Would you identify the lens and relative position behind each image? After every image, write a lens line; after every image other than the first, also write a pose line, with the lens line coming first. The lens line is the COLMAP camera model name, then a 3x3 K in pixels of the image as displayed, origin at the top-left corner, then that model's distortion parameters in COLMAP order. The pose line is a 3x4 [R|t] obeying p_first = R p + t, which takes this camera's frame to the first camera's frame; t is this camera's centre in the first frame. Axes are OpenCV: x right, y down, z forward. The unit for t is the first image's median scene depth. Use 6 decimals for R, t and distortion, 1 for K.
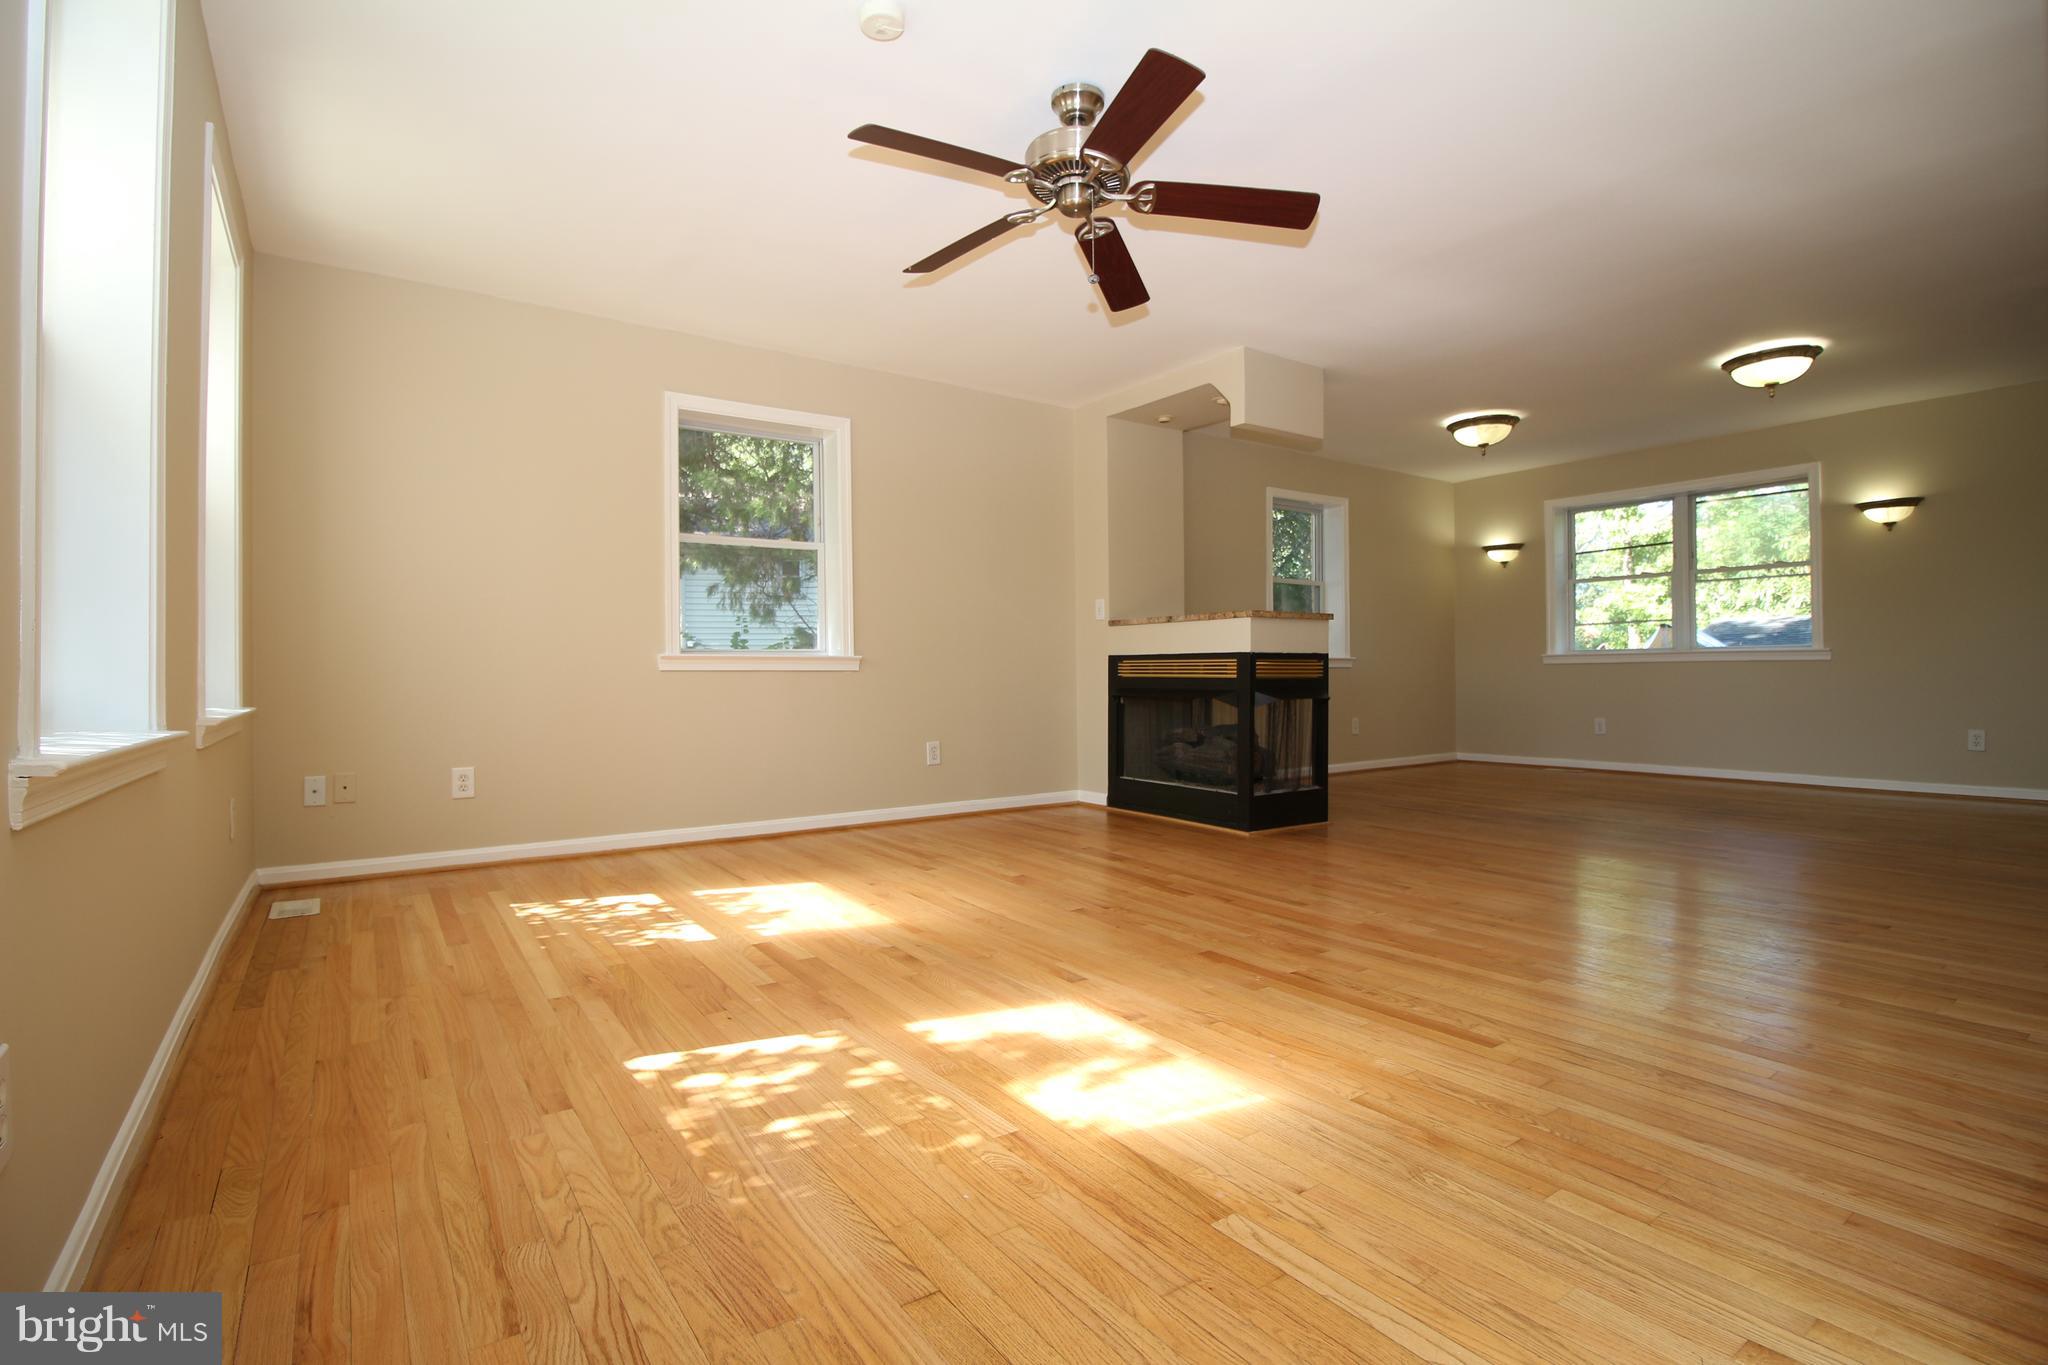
lens RADIAL K [[961.5, 0, 1035.7], [0, 961.5, 668.4], [0, 0, 1]] dist [-0.003854, -0.008521]
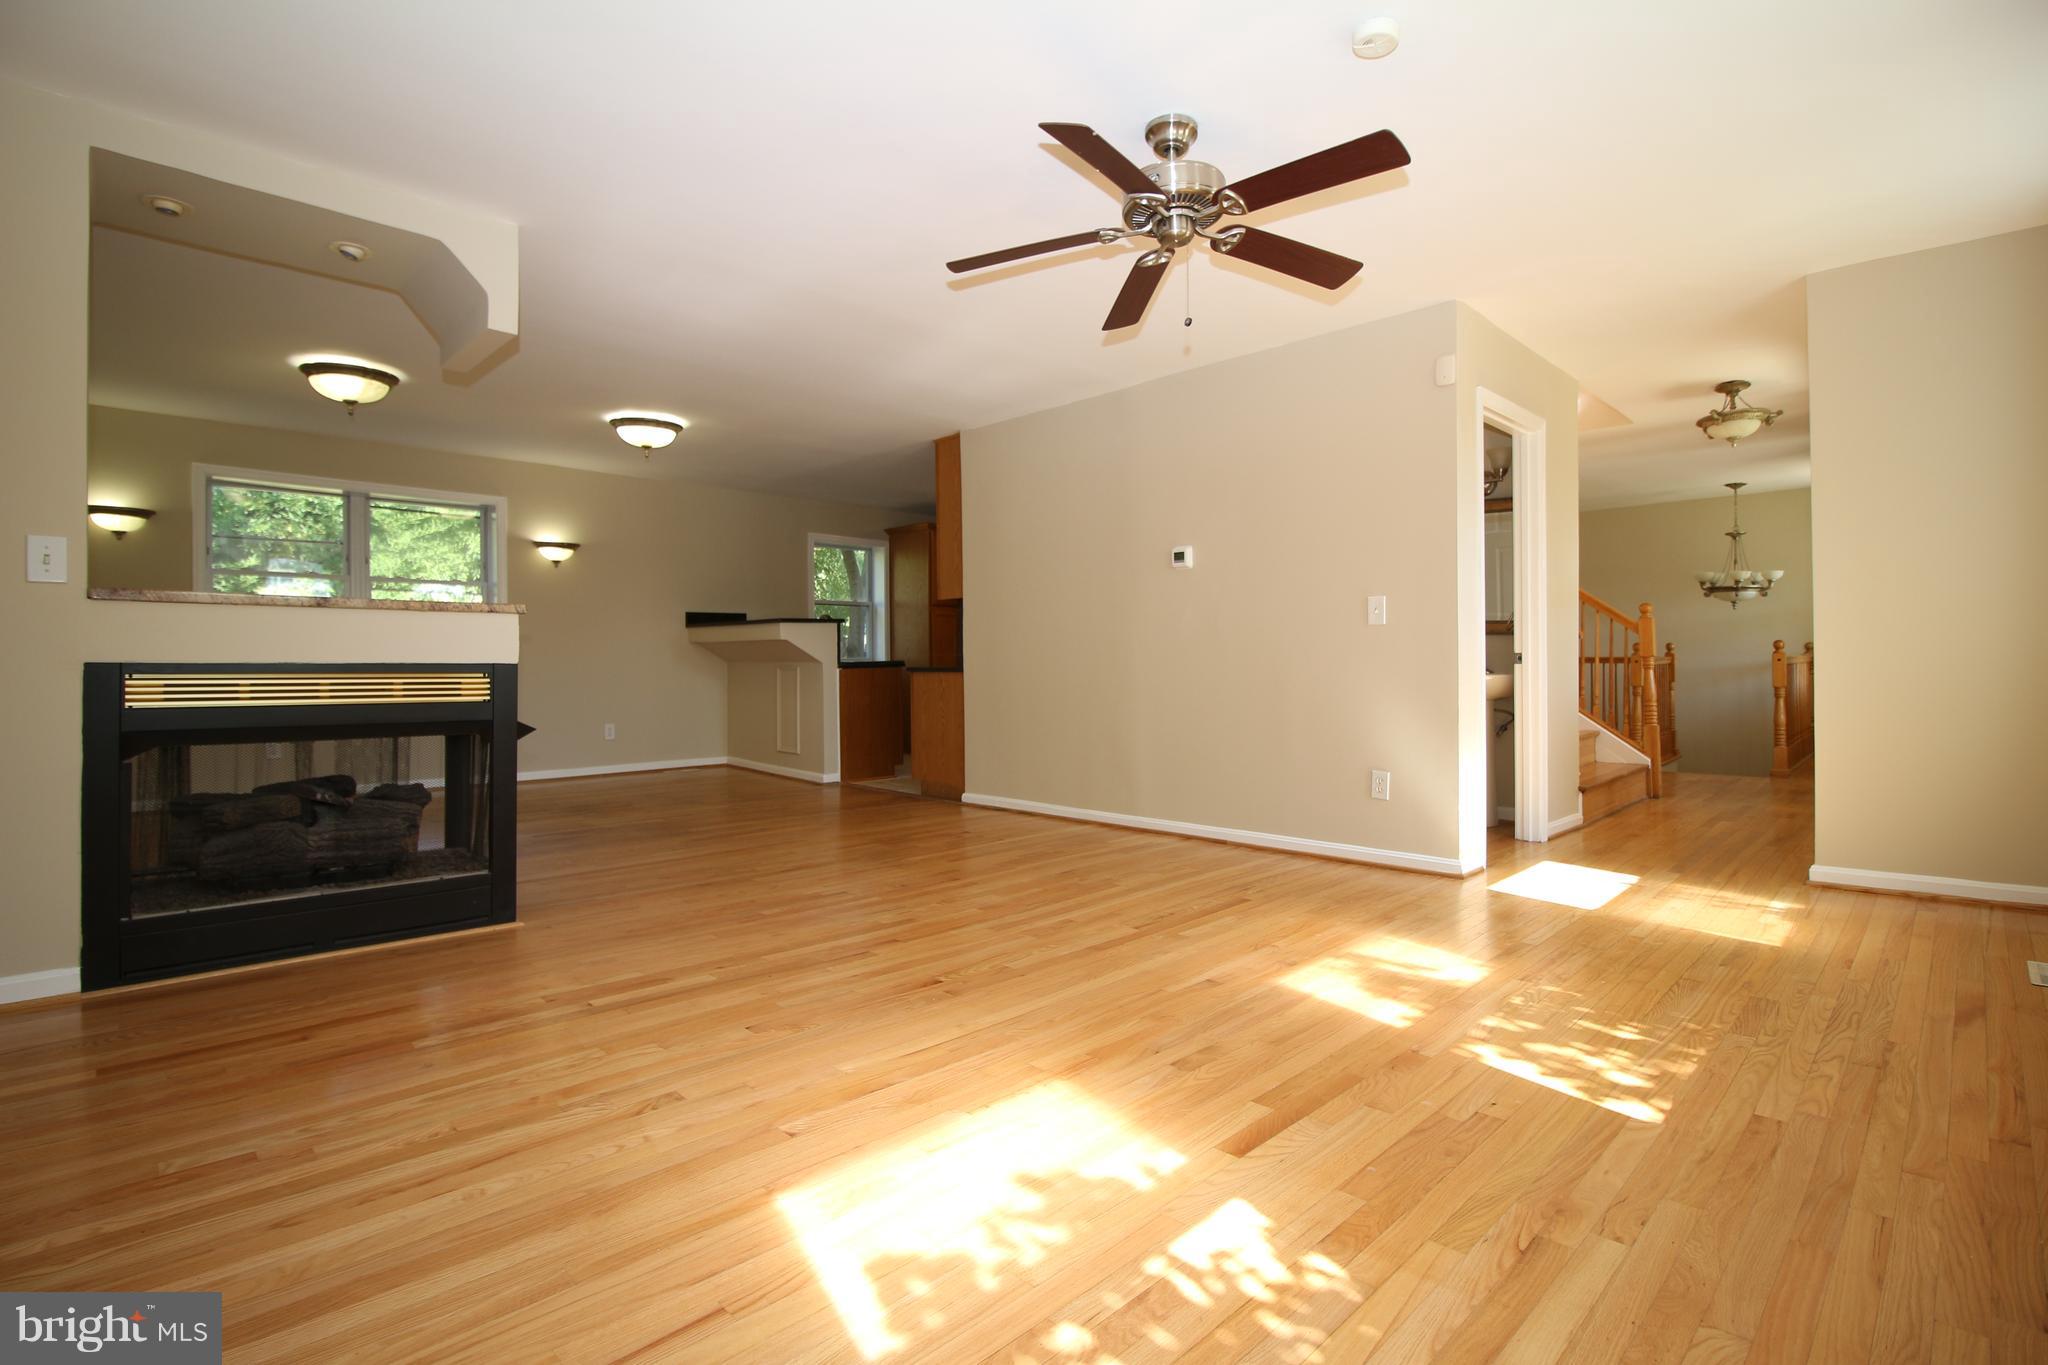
lens RADIAL K [[961.5, 0, 1018.0], [0, 961.5, 680.8], [0, 0, 1]] dist [-0.003854, -0.008521]
pose [[-0.162088, -0.010498, 0.986720, -1.211874], [-0.003005, 0.999944, 0.010145, -0.030395], [-0.986772, -0.001321, -0.162111, 1.722616]]
